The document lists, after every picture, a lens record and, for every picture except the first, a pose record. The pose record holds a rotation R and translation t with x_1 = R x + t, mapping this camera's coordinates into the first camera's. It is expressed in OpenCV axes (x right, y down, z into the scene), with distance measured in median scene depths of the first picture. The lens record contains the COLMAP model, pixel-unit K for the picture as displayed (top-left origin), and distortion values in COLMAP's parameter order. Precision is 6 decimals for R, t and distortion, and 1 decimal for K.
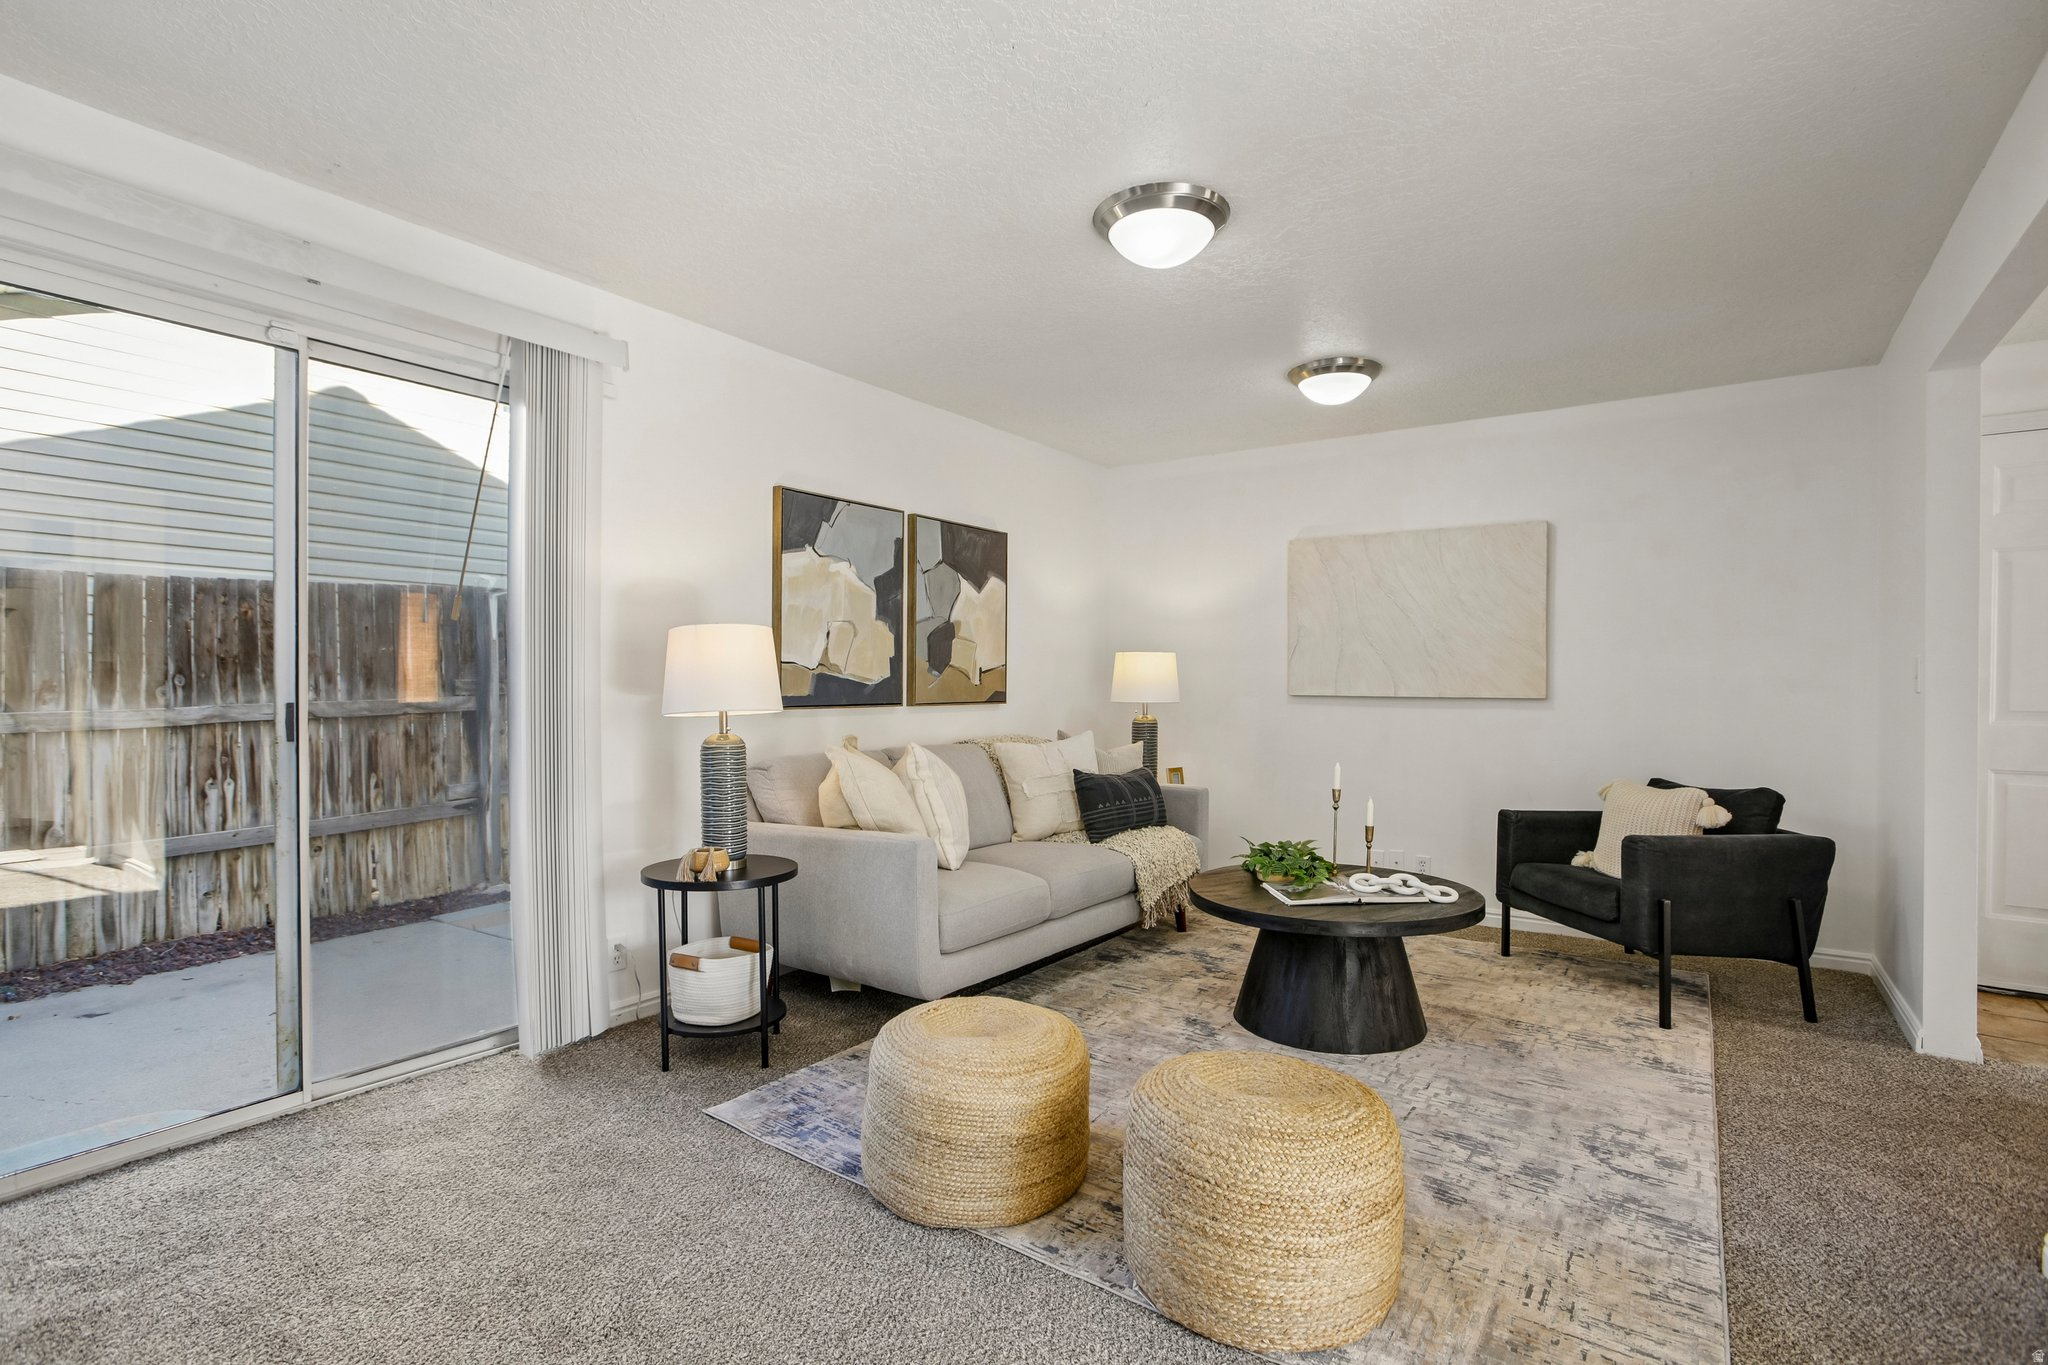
lens RADIAL K [[991.5, 0, 1032.6], [0, 991.5, 669.4], [0, 0, 1]] dist [0.010086, 0.000845]
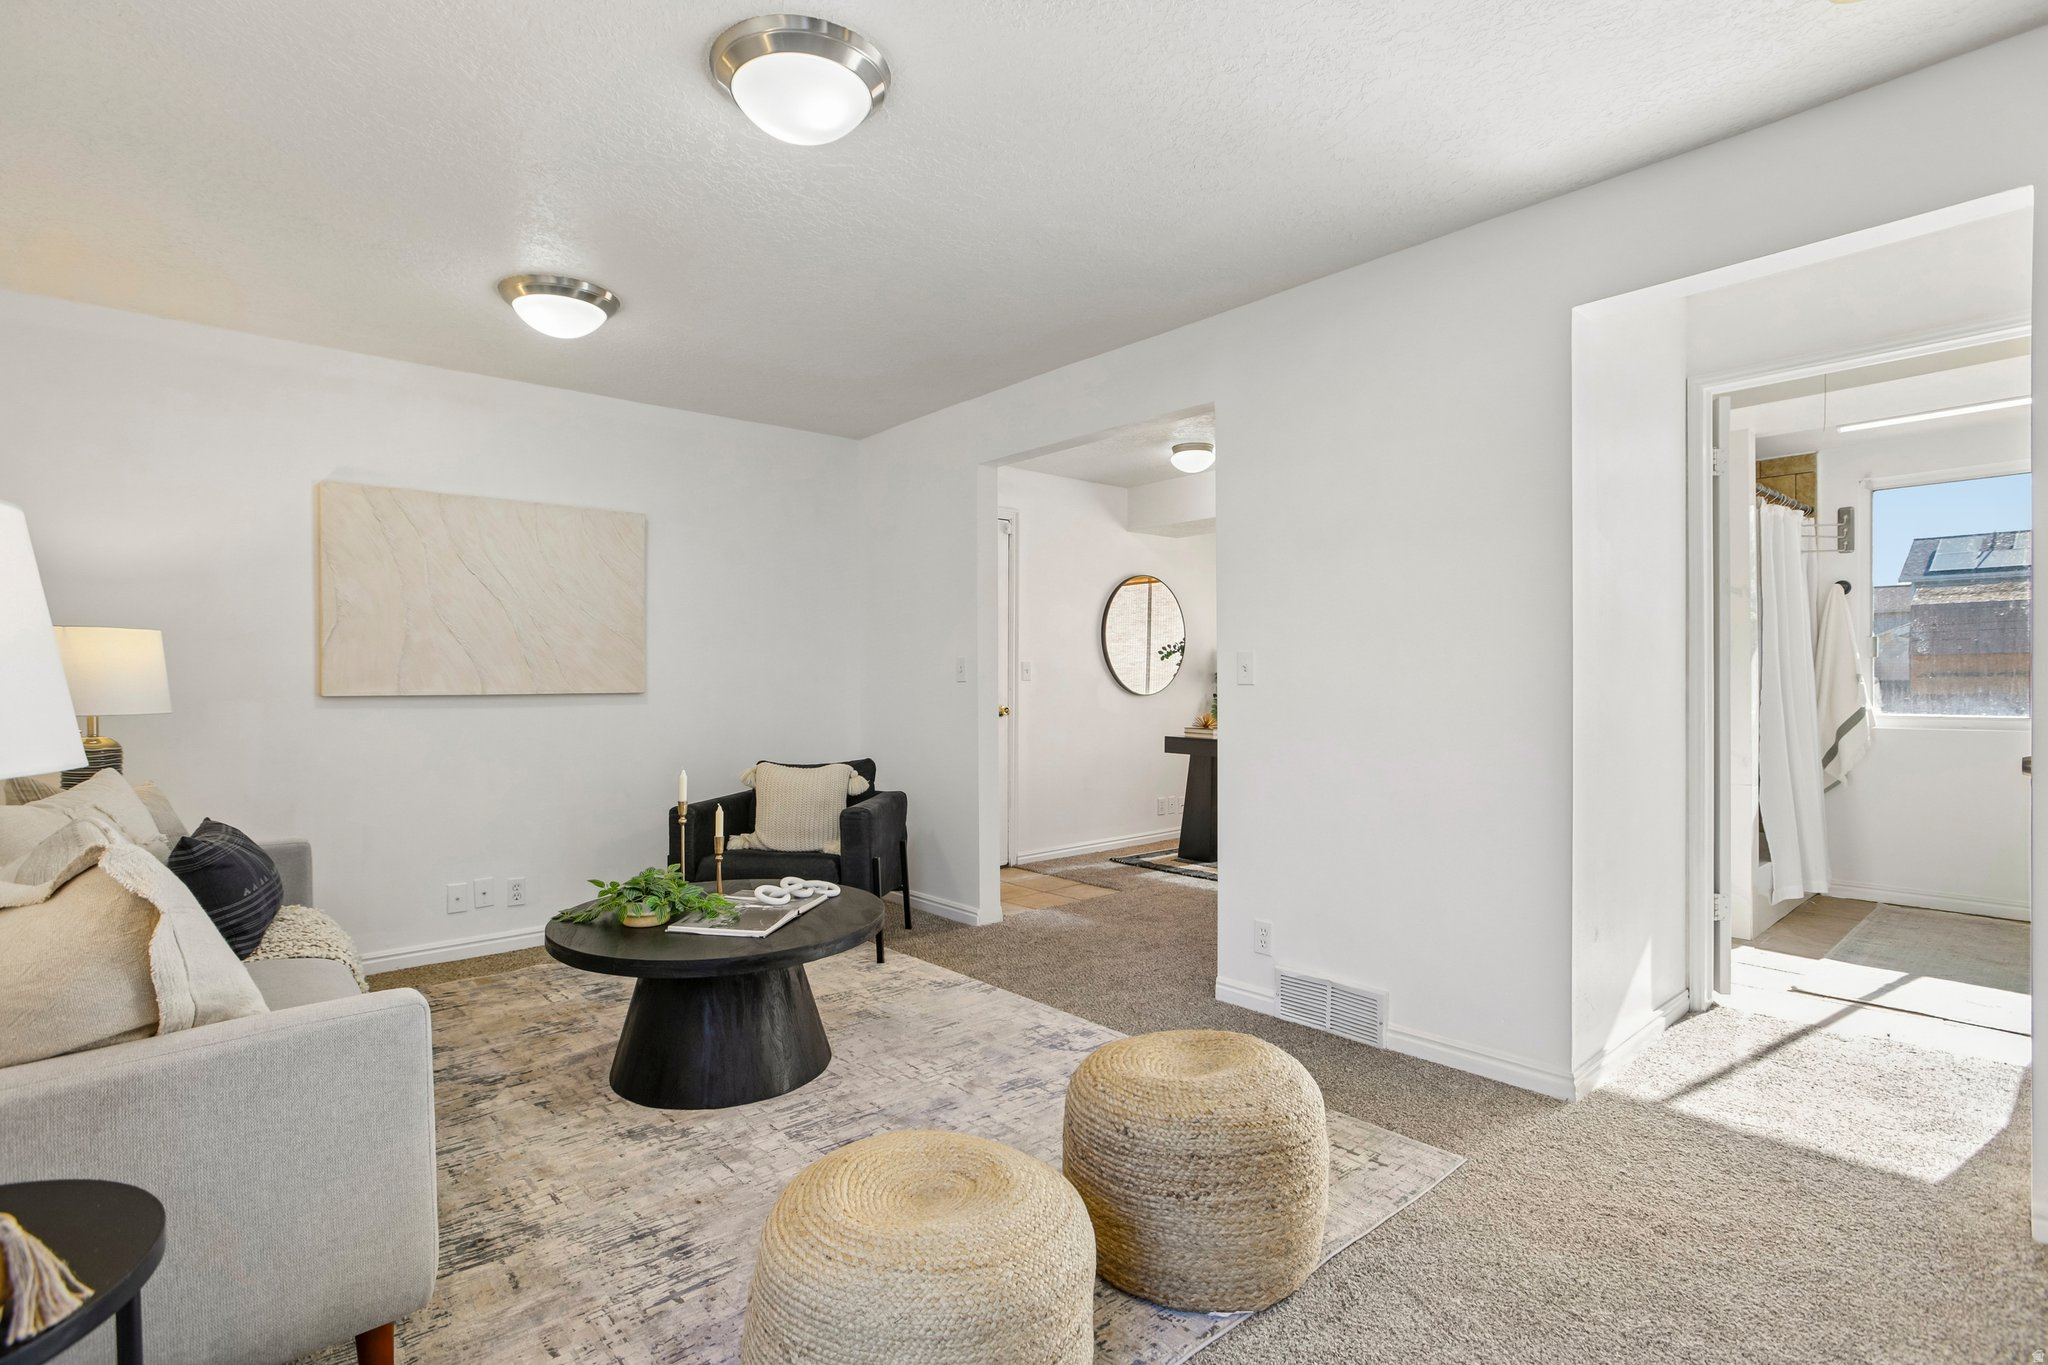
lens RADIAL K [[991.5, 0, 1032.6], [0, 991.5, 669.4], [0, 0, 1]] dist [0.010086, 0.000845]
pose [[0.257567, 0.004252, 0.966251, -0.378941], [0.000150, 0.999990, -0.004441, 0.010153], [-0.966261, 0.001289, 0.257563, 0.418565]]
